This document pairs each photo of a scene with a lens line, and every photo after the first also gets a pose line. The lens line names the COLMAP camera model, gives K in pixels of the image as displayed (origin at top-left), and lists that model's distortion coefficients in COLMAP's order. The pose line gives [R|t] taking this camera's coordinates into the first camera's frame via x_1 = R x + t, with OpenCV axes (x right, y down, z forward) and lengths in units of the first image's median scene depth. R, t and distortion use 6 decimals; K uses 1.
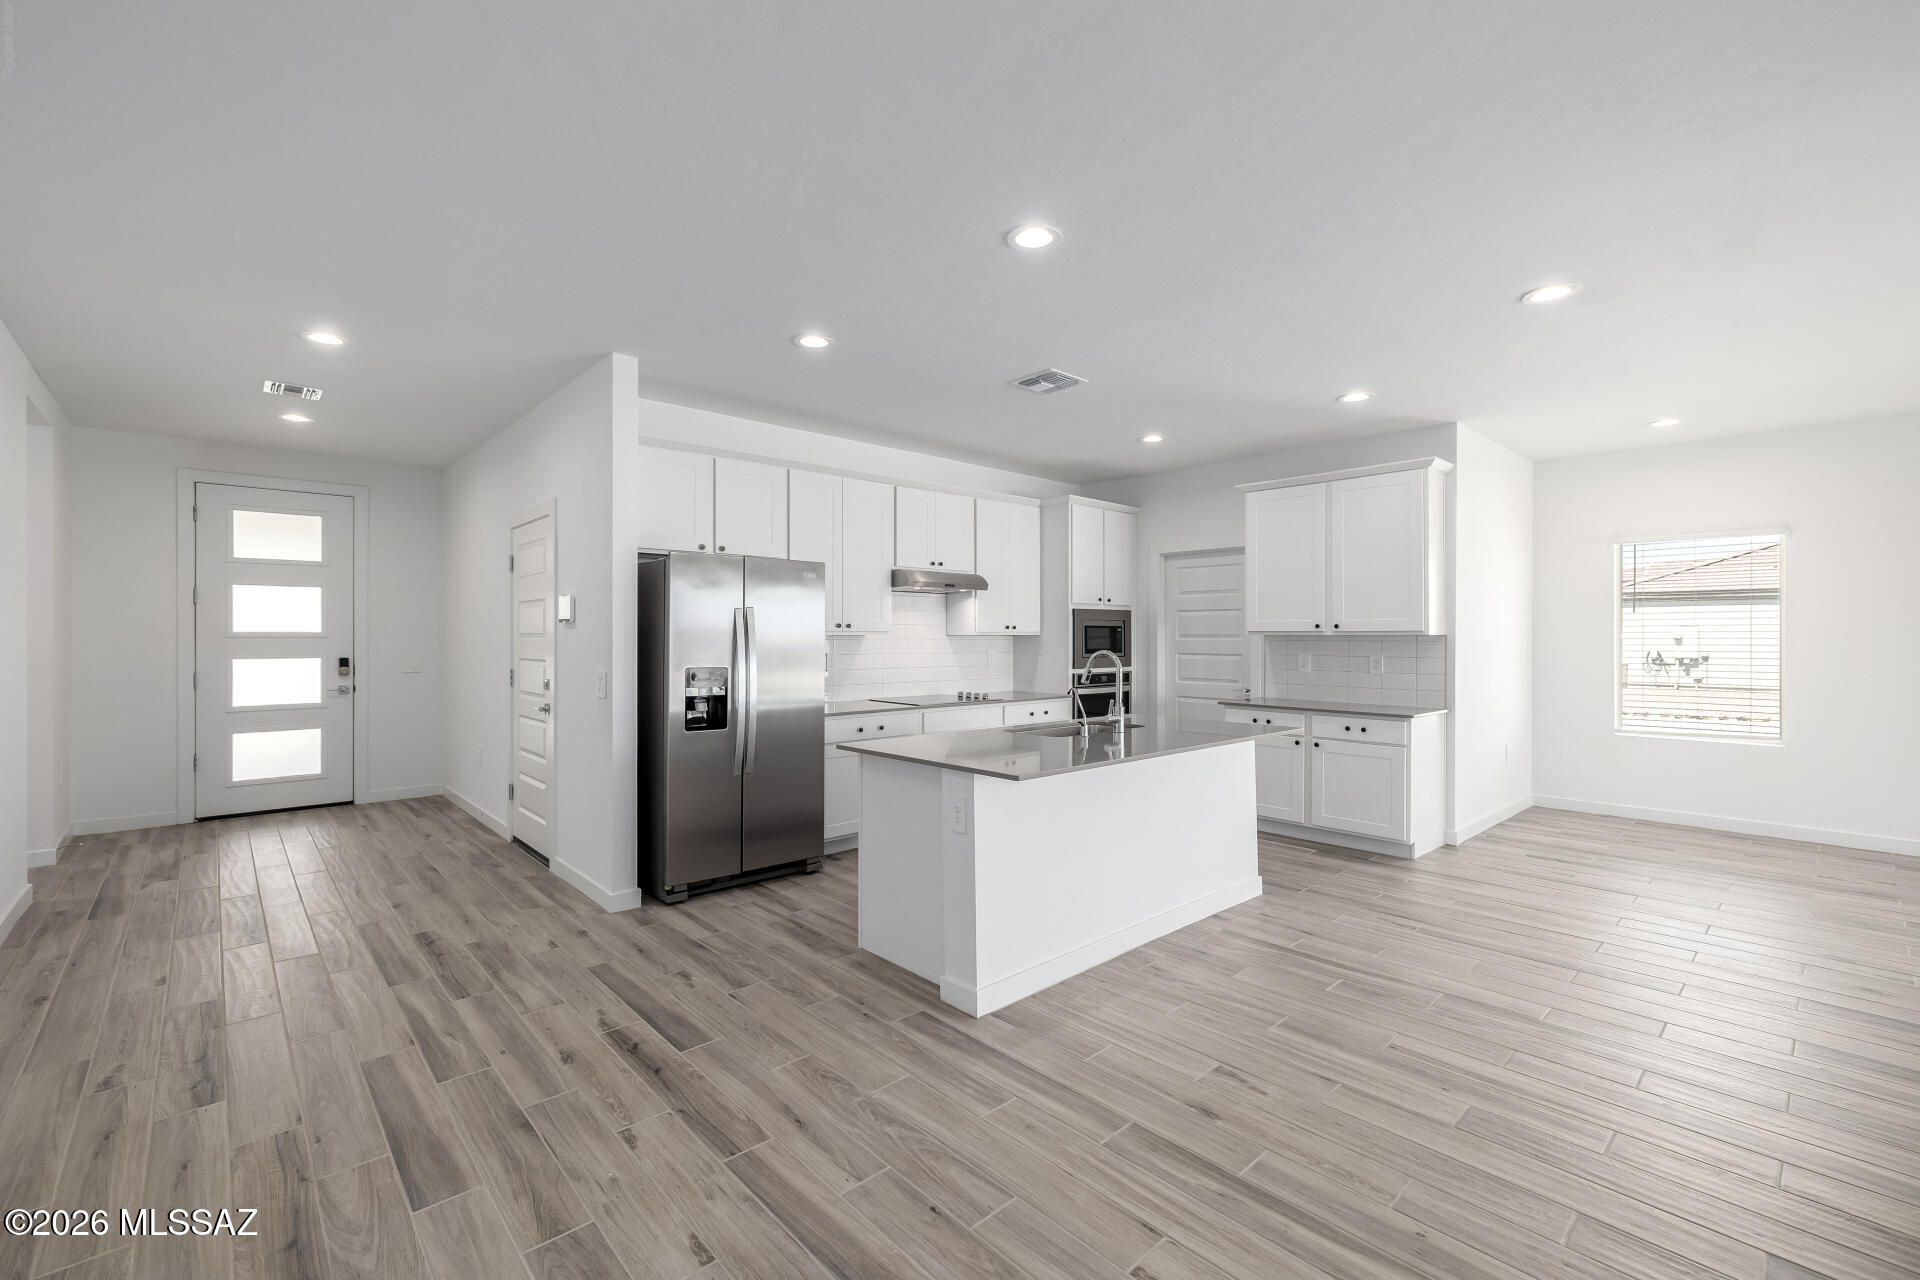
lens RADIAL K [[832.7, 0, 943.3], [0, 832.7, 625.0], [0, 0, 1]] dist [0.008034, -0.000243]
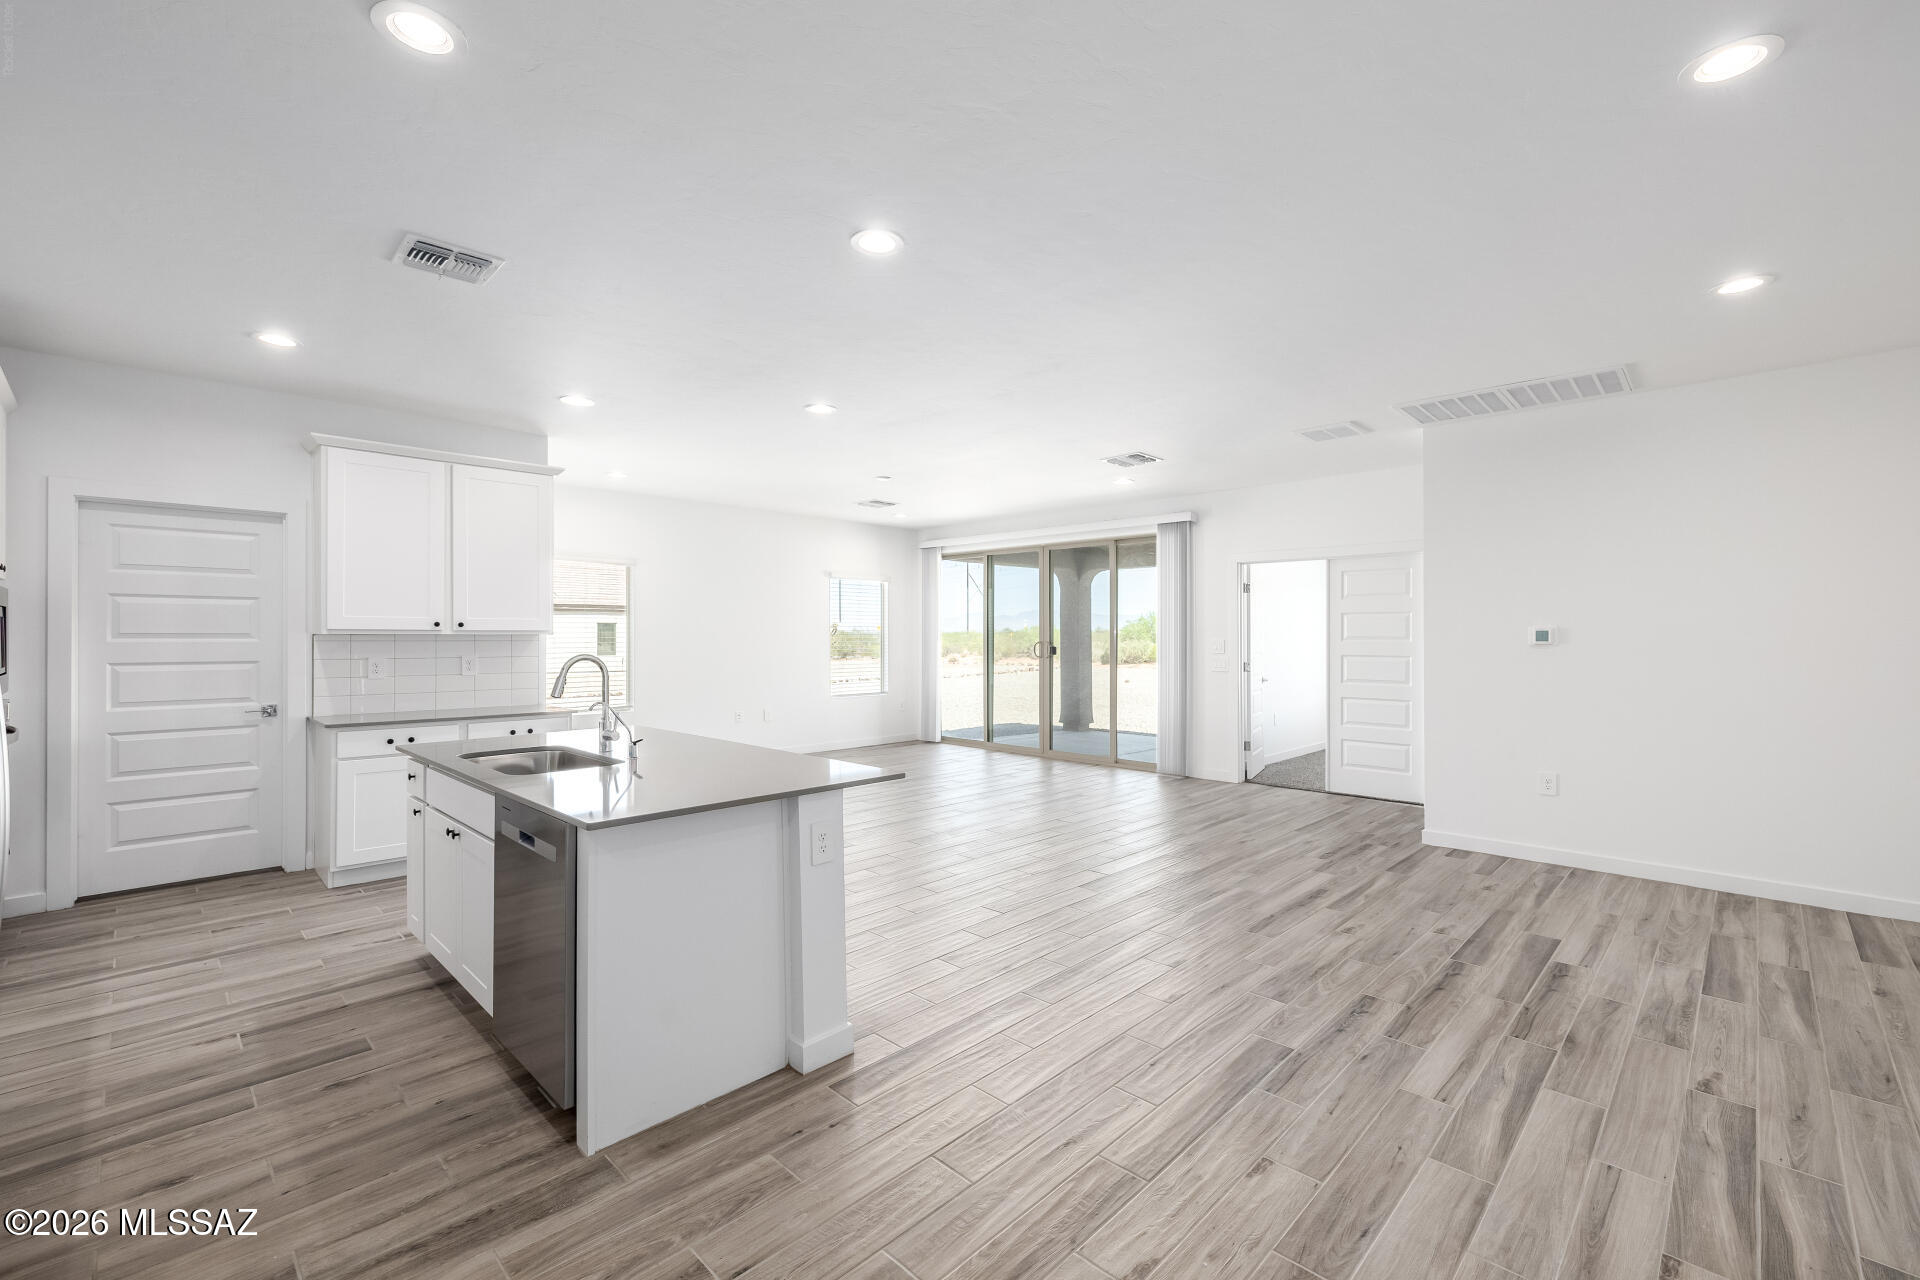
lens RADIAL K [[832.7, 0, 970.4], [0, 832.7, 640.0], [0, 0, 1]] dist [0.008034, -0.000243]
pose [[-0.087440, -0.008235, 0.996136, -0.545083], [-0.018004, 0.999816, 0.006685, 0.001375], [-0.996007, -0.017350, -0.087572, 0.584562]]
